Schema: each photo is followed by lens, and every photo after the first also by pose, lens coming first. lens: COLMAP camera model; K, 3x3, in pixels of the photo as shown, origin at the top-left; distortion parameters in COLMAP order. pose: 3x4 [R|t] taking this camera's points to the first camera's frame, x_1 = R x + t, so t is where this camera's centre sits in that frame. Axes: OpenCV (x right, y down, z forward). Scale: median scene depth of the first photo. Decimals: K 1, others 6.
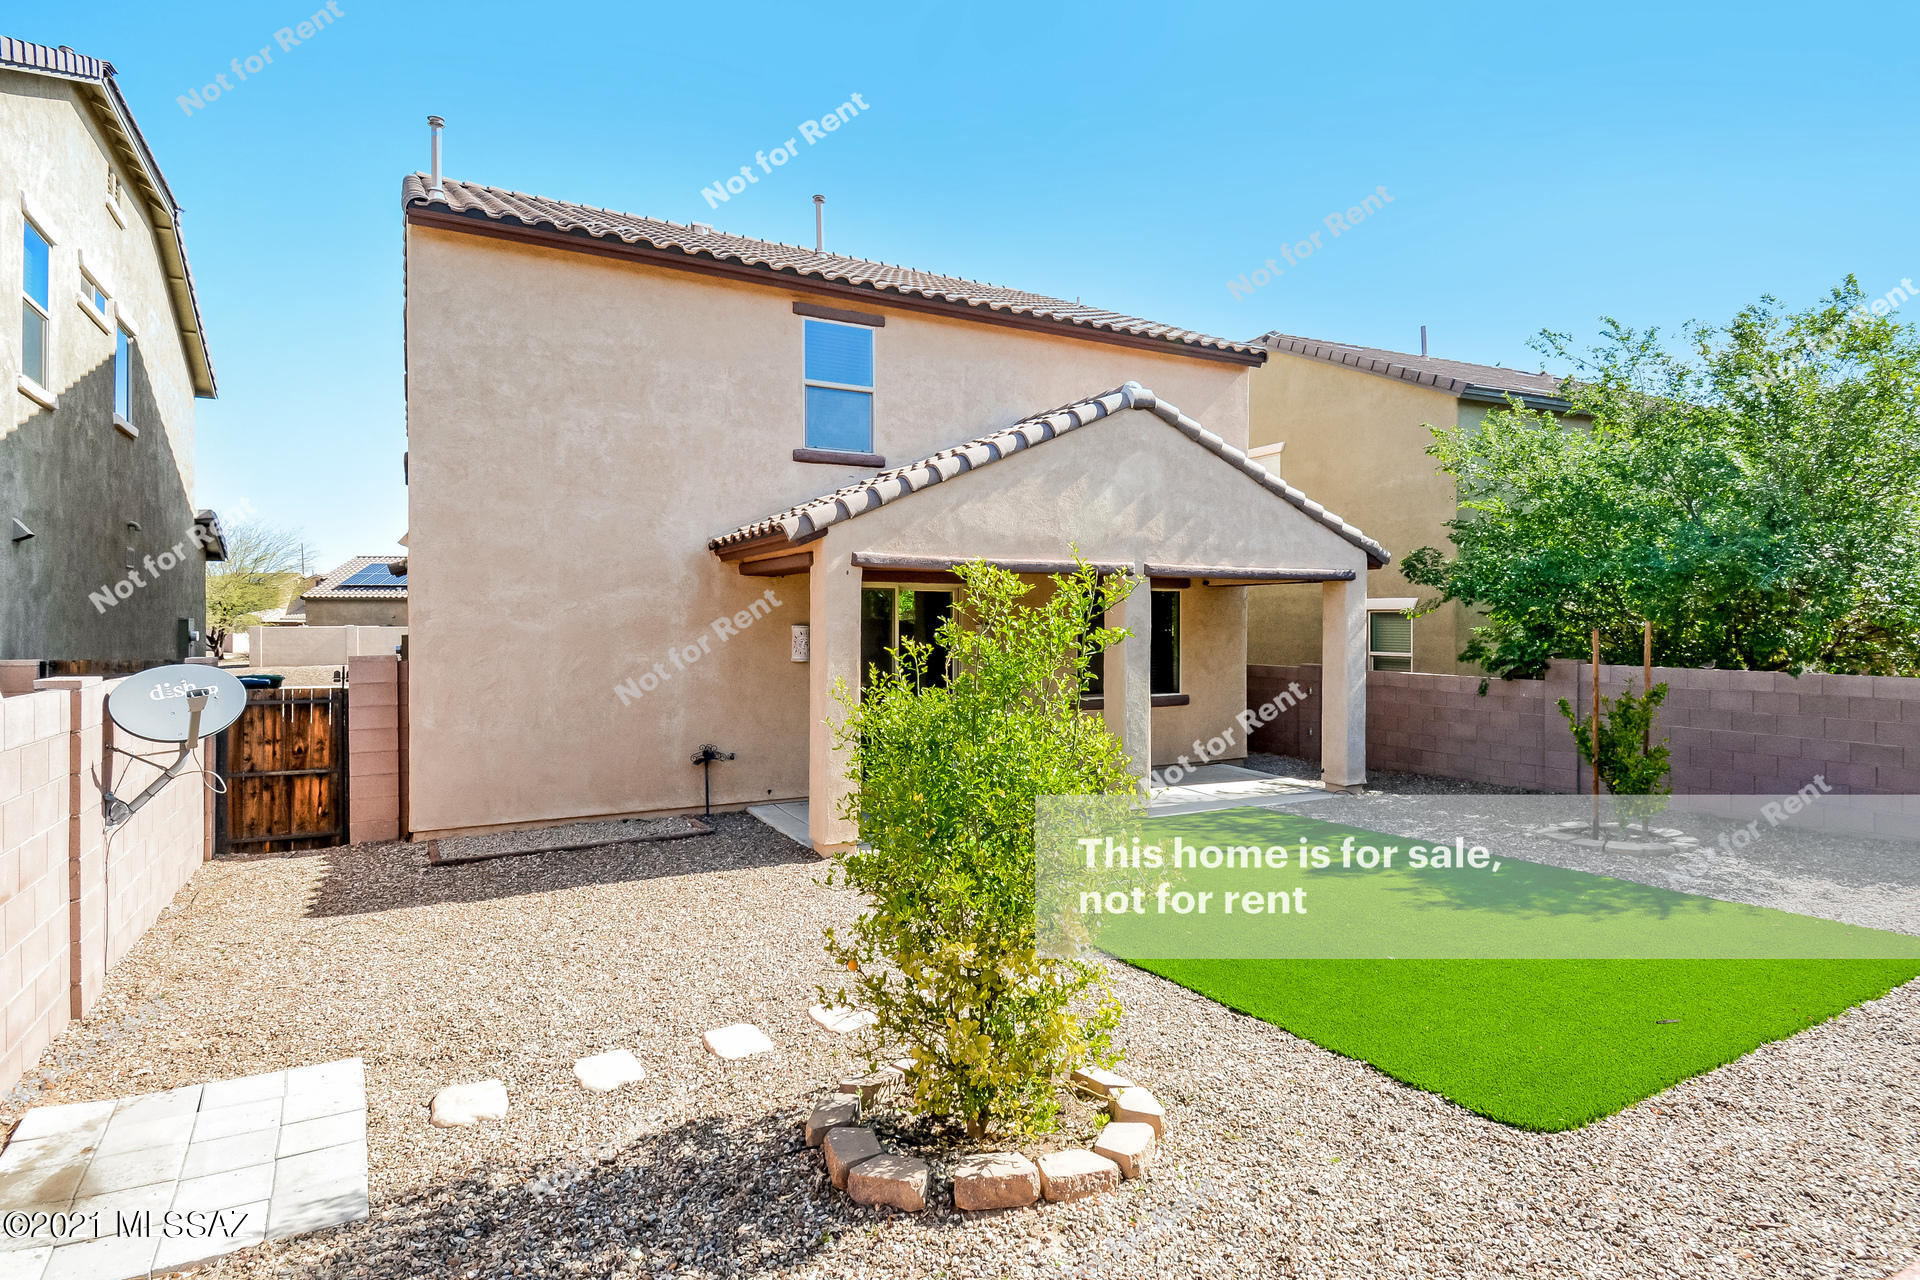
lens RADIAL K [[1017.6, 0, 960.0], [0, 1017.6, 640.0], [0, 0, 1]] dist [0.004740, 0.000020]
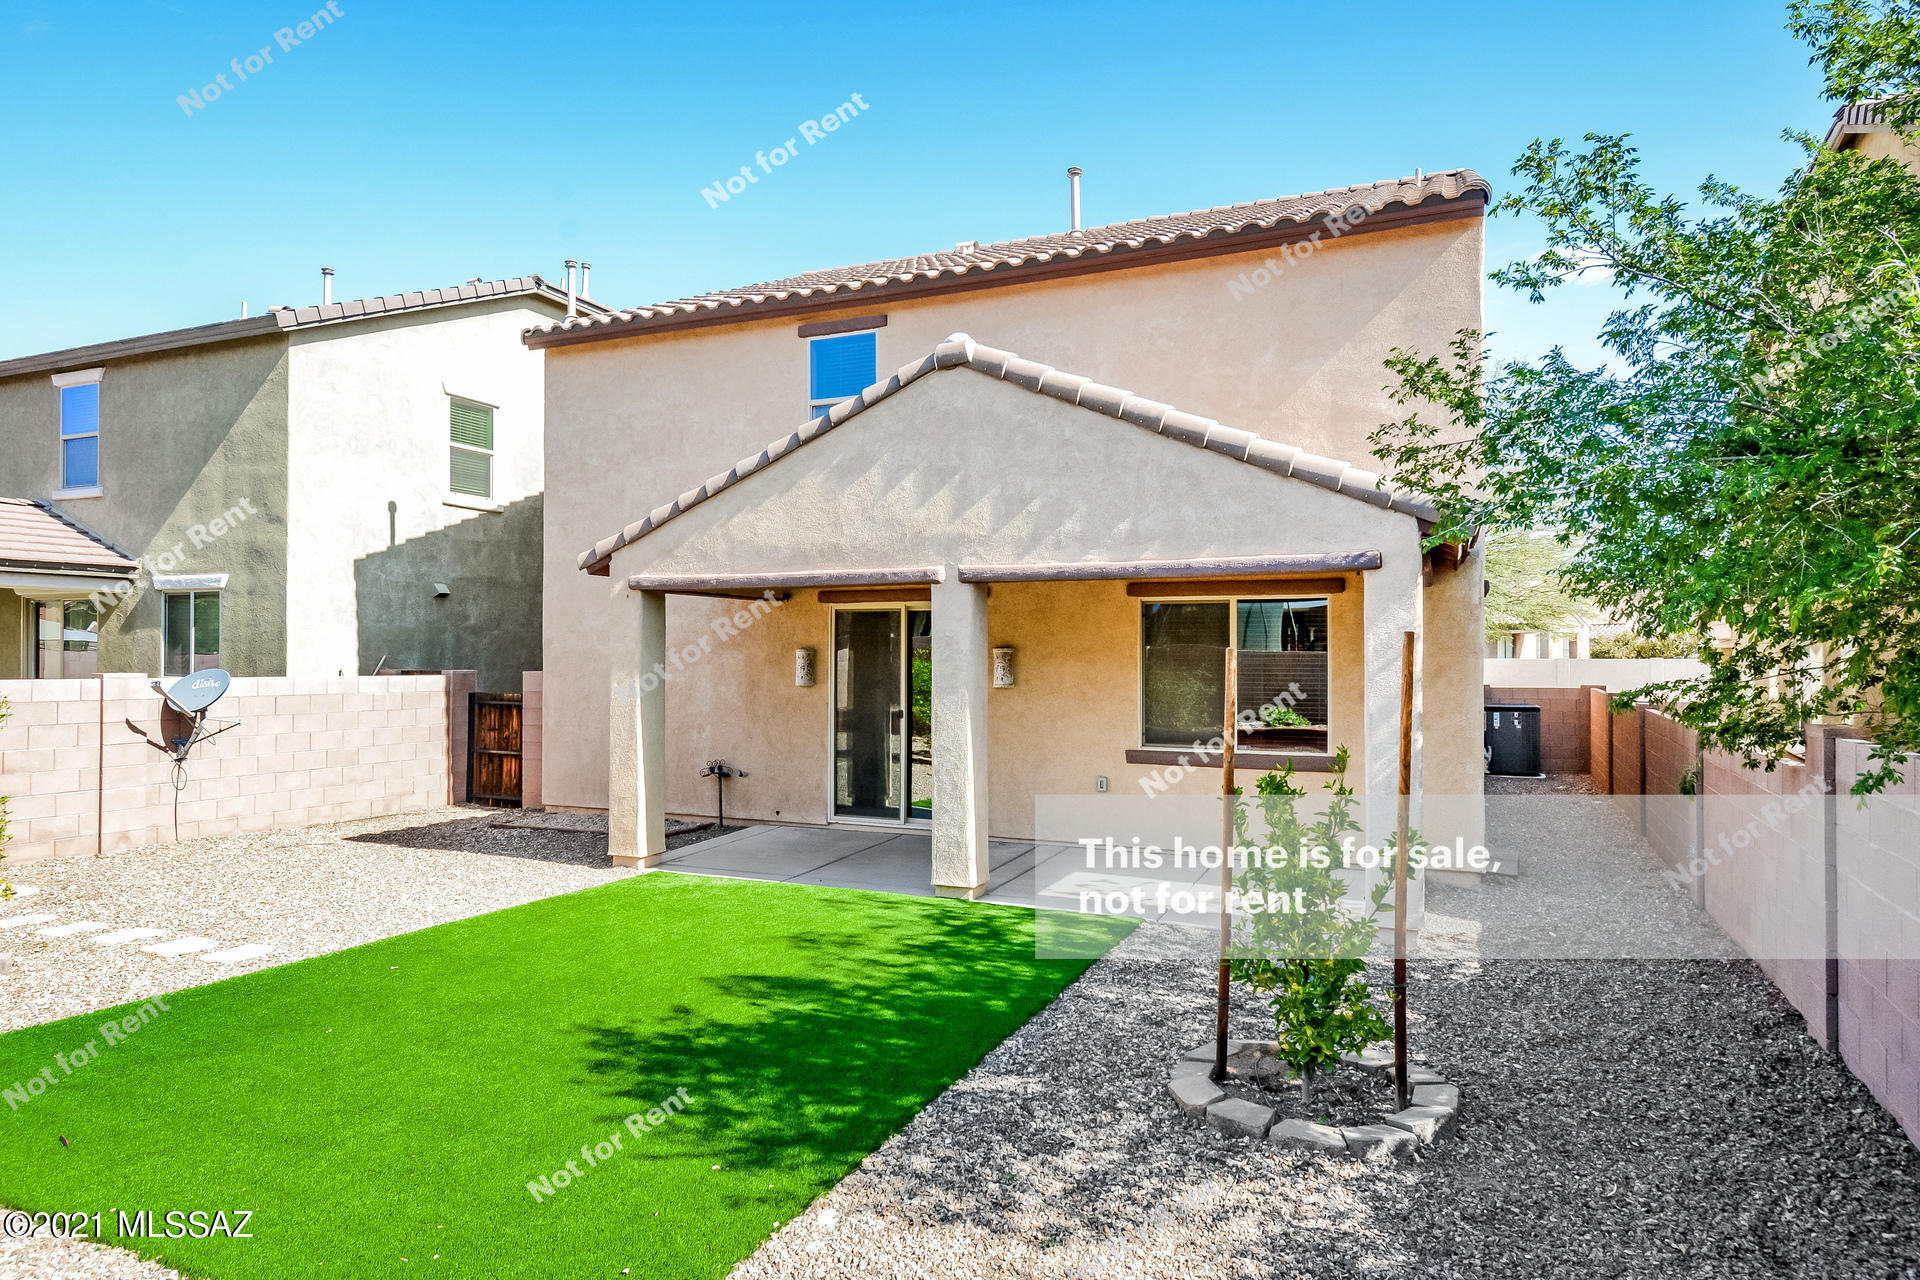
lens RADIAL K [[1124.9, 0, 960.5], [0, 1124.9, 651.1], [0, 0, 1]] dist [-0.000761, -0.000091]
pose [[0.603390, -0.001819, -0.797444, 0.857298], [-0.015179, 0.999790, -0.013766, 0.000545], [0.797302, 0.020410, 0.603235, 0.488158]]
